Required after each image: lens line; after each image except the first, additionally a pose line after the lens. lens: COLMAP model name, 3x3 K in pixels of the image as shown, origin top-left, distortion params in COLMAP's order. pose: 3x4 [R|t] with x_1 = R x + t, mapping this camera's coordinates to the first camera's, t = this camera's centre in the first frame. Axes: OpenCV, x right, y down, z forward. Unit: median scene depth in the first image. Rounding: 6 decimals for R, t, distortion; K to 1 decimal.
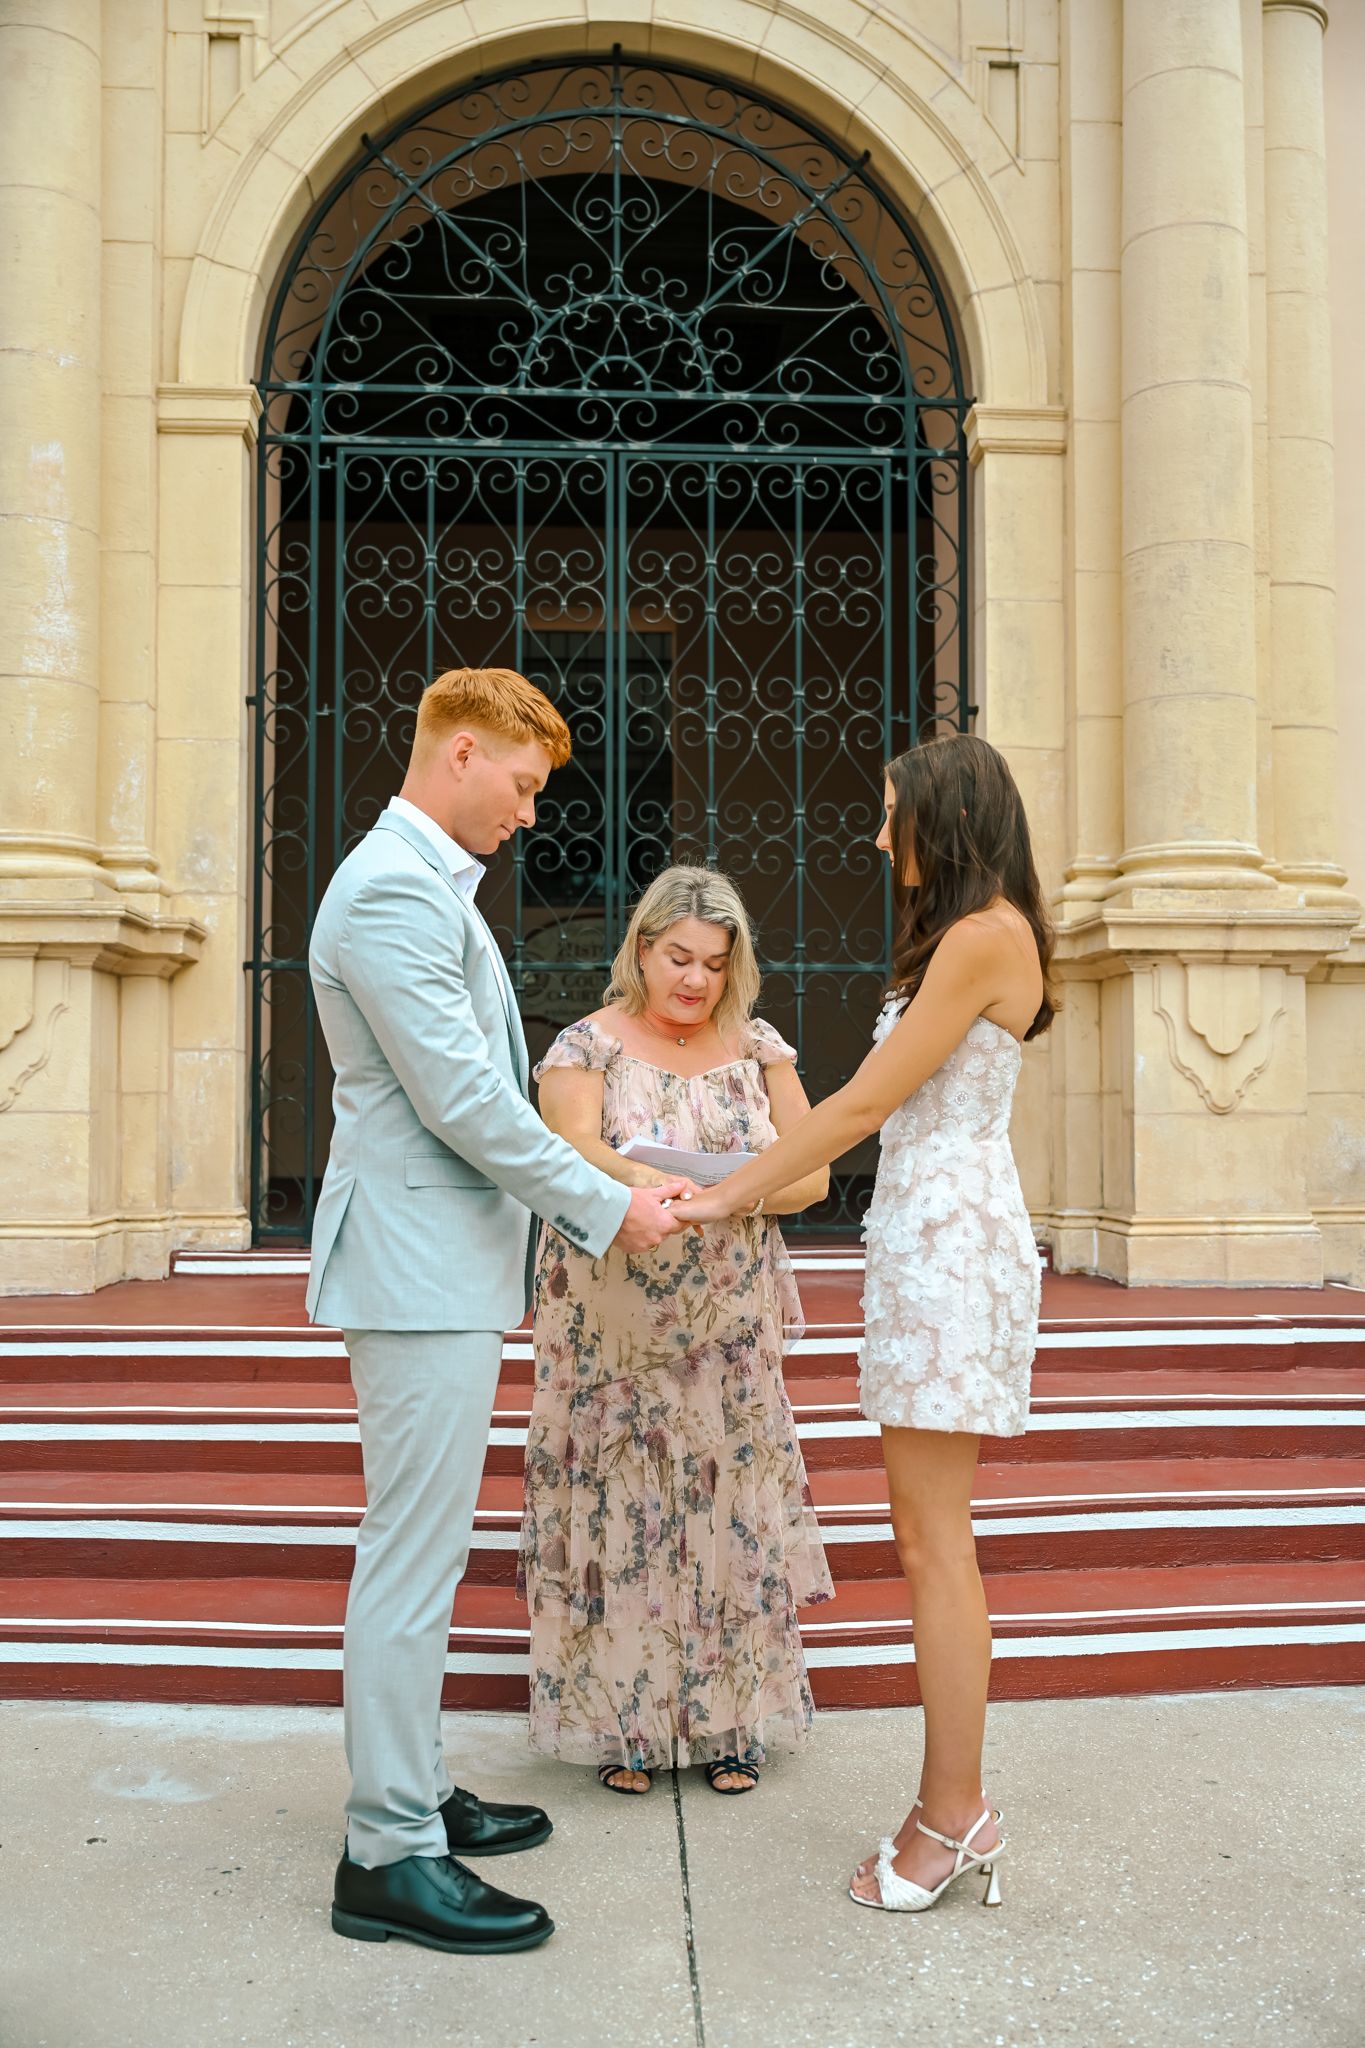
lens RADIAL K [[1956.7, 0, 696.5], [0, 1956.7, 1030.3], [0, 0, 1]] dist [0.003521, 0.000000]
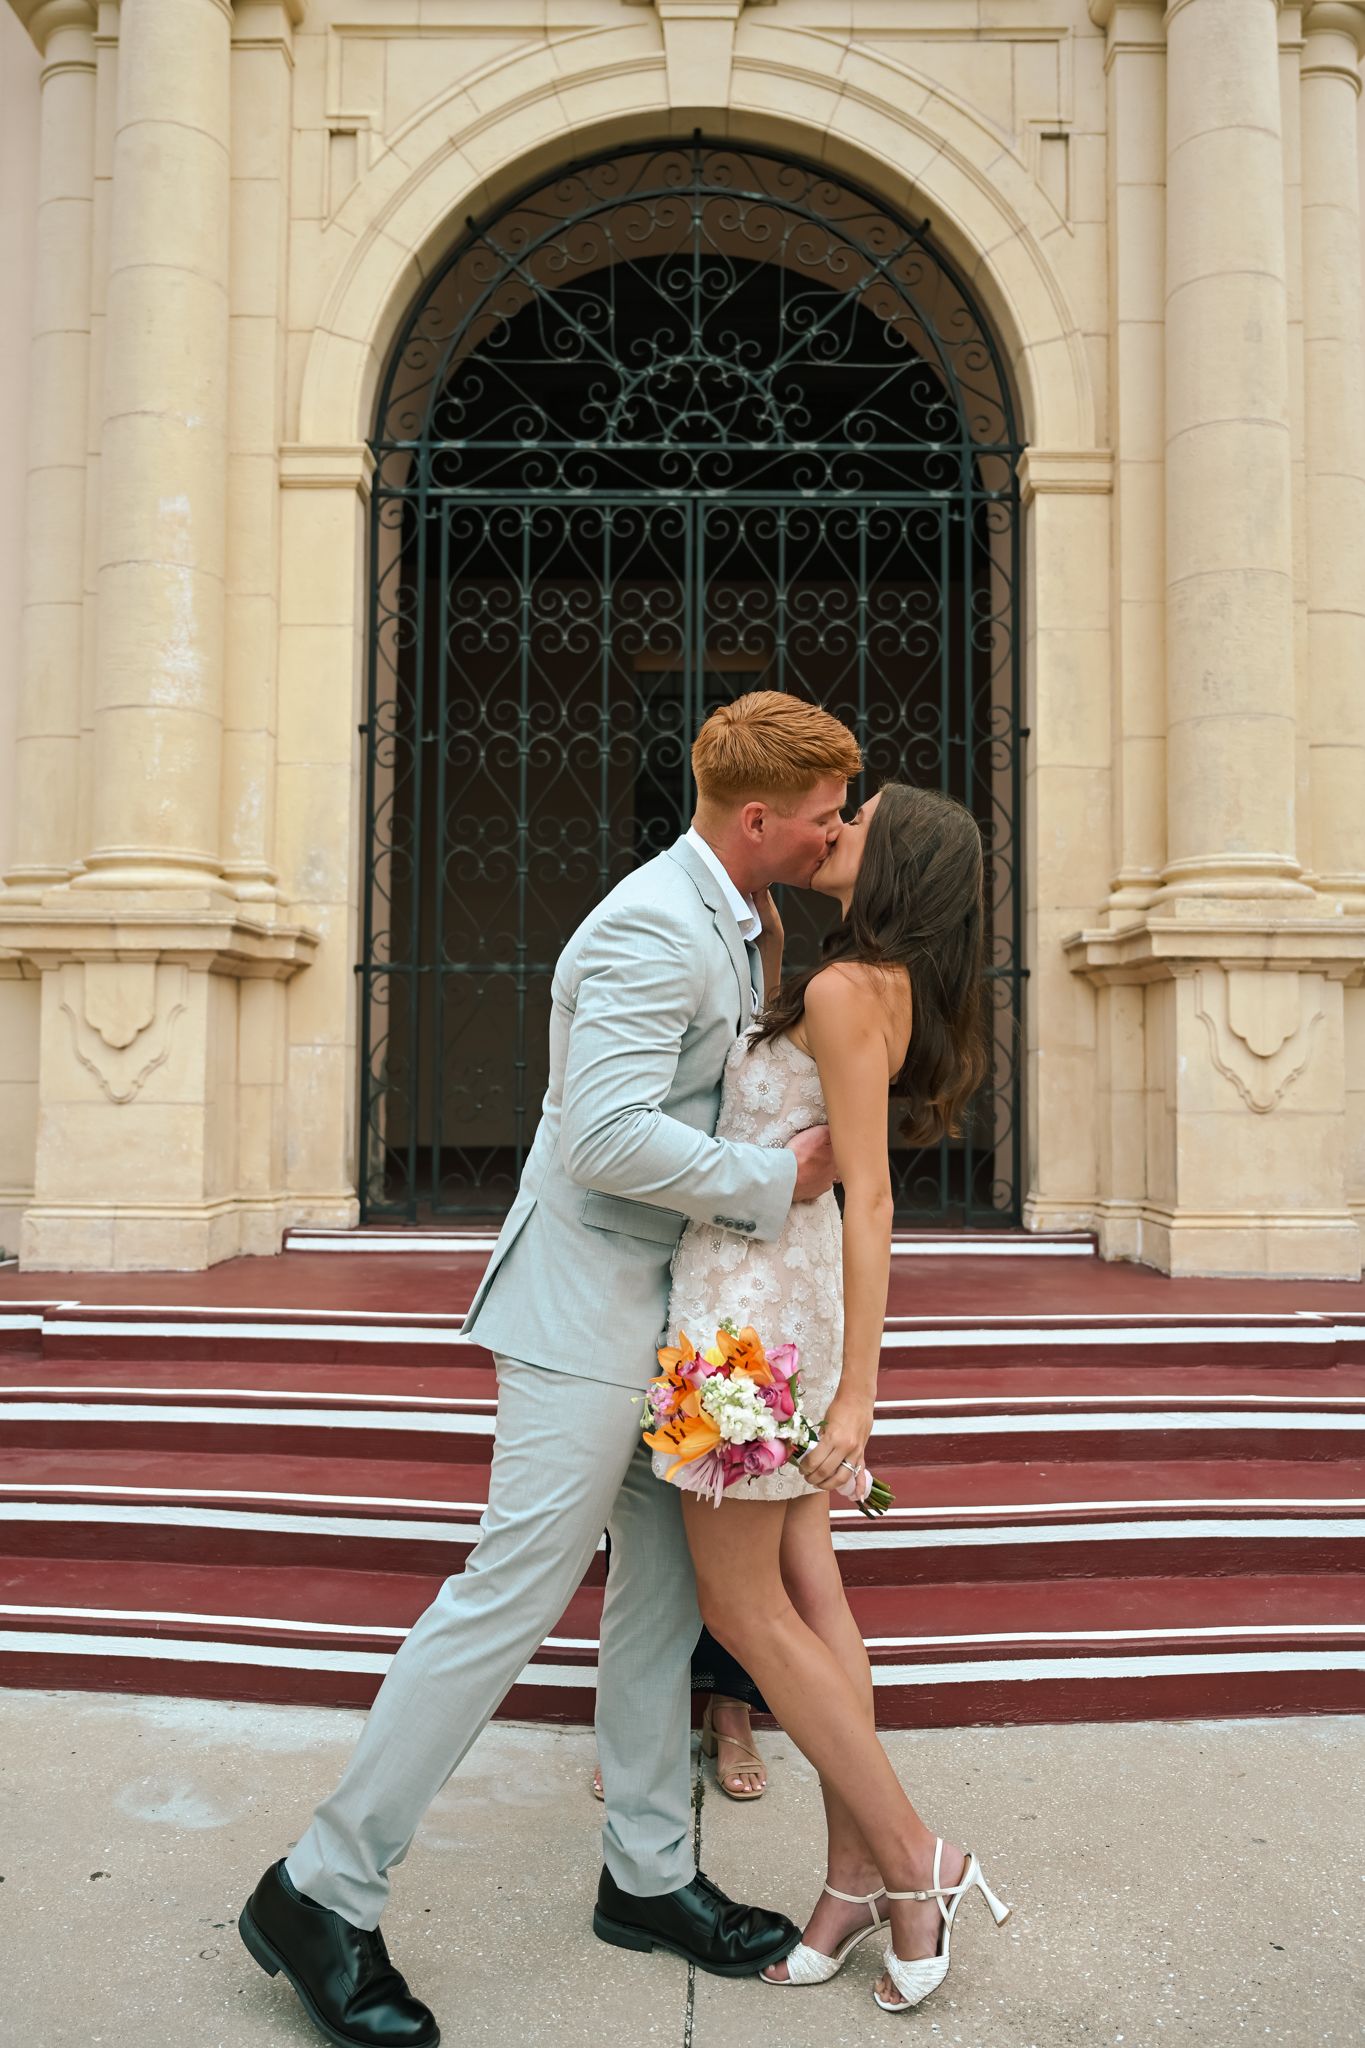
lens RADIAL K [[1627.4, 0, 691.5], [0, 1627.4, 995.6], [0, 0, 1]] dist [-0.001031, -0.002493]
pose [[0.997612, 0.003349, -0.068986, 0.021939], [-0.004001, 0.999949, -0.009316, -0.010341], [0.068951, 0.009570, 0.997574, 0.102086]]
